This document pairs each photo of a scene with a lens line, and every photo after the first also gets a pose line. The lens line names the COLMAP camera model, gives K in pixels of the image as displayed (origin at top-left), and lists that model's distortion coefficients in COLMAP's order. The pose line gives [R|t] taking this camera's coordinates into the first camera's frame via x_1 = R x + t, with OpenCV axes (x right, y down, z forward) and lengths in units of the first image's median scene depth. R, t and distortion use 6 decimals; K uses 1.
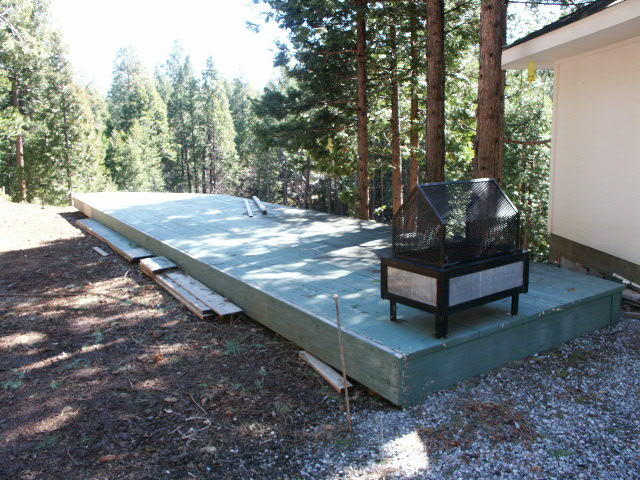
lens RADIAL K [[517.0, 0, 320.0], [0, 517.0, 240.0], [0, 0, 1]] dist [-0.164664, 0.128776]
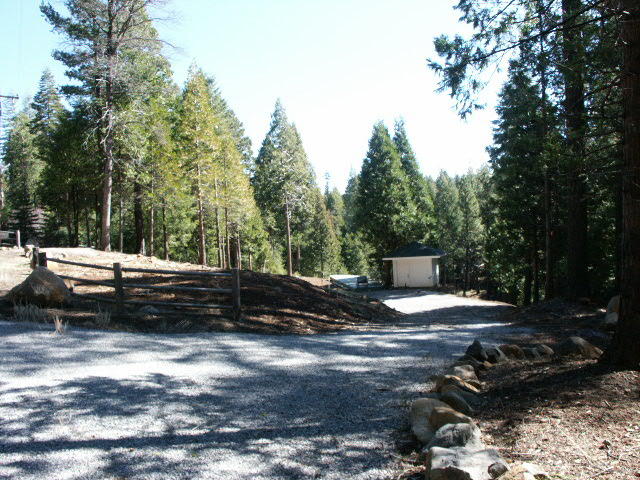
lens RADIAL K [[522.6, 0, 320.0], [0, 522.6, 240.0], [0, 0, 1]] dist [0.000183, -0.000010]
pose [[0.901726, -0.024927, -0.431589, 0.250374], [-0.040353, 0.989124, -0.141440, 0.045885], [0.430421, 0.144956, 0.890913, -0.561373]]
